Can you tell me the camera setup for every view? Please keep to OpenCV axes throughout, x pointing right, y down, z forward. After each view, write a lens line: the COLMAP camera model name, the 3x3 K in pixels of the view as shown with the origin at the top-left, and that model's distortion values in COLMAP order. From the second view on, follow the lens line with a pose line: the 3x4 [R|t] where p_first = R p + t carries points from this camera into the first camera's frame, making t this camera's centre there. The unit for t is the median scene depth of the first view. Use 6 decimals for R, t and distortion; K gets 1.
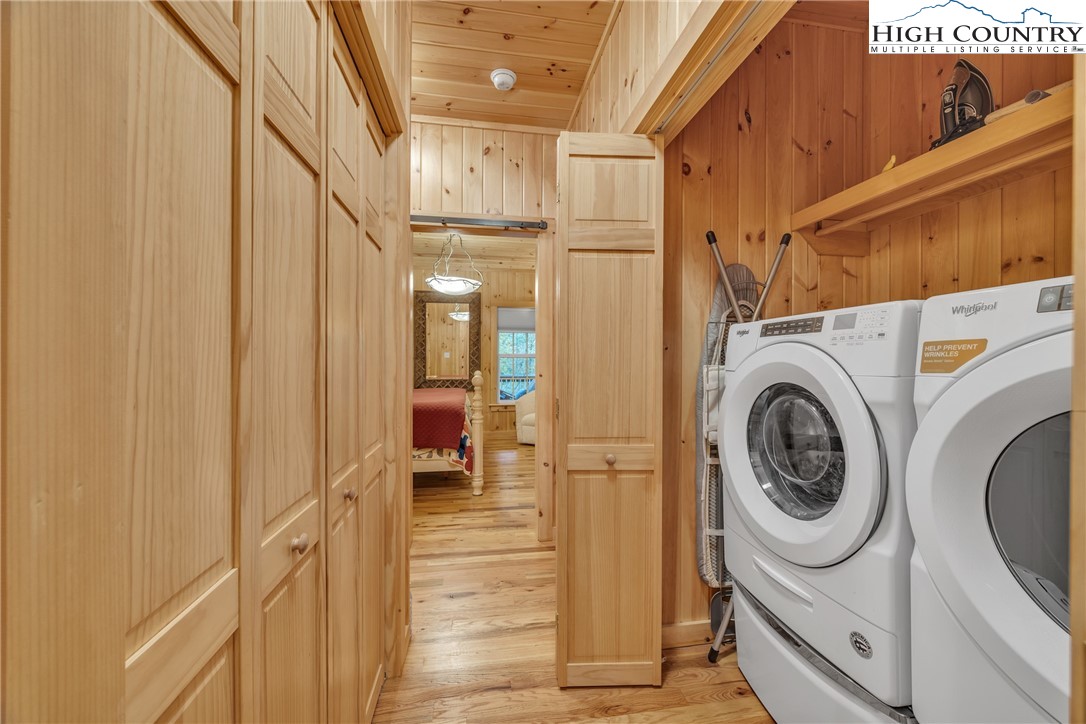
lens RADIAL K [[420.1, 0, 544.2], [0, 420.1, 361.8], [0, 0, 1]] dist [-0.002701, 0.000294]
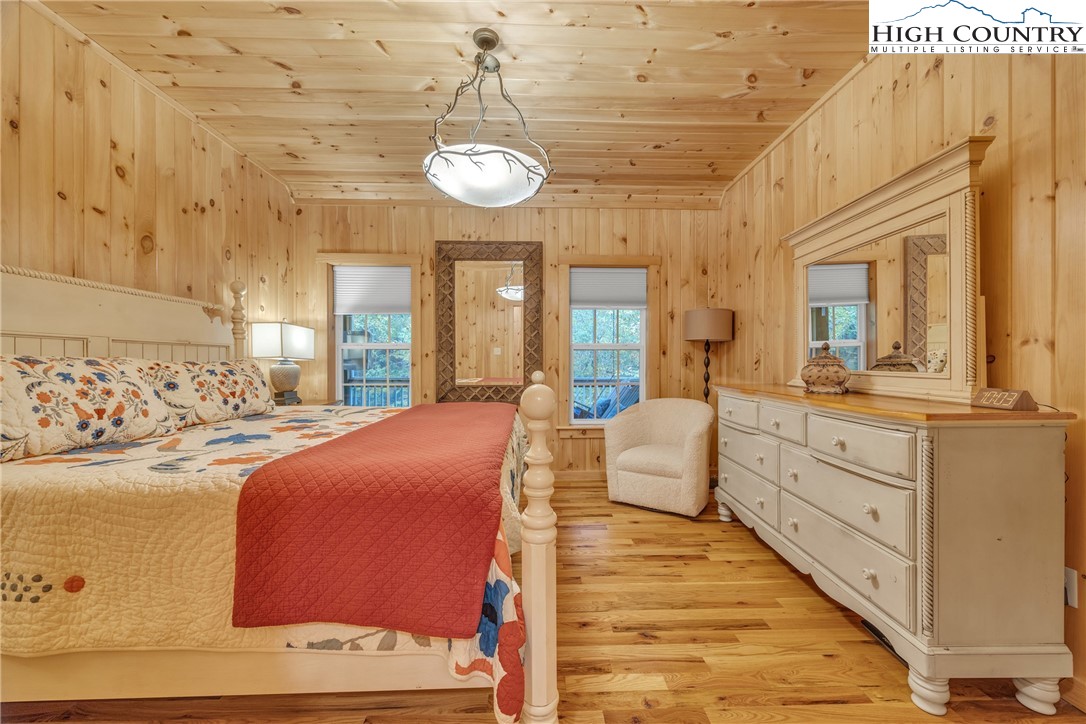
lens RADIAL K [[420.1, 0, 544.1], [0, 420.1, 362.0], [0, 0, 1]] dist [-0.002701, 0.000294]
pose [[0.990151, -0.003016, -0.139969, -0.065541], [0.002750, 0.999994, -0.002088, 0.009353], [0.139975, 0.001682, 0.990154, 0.407940]]
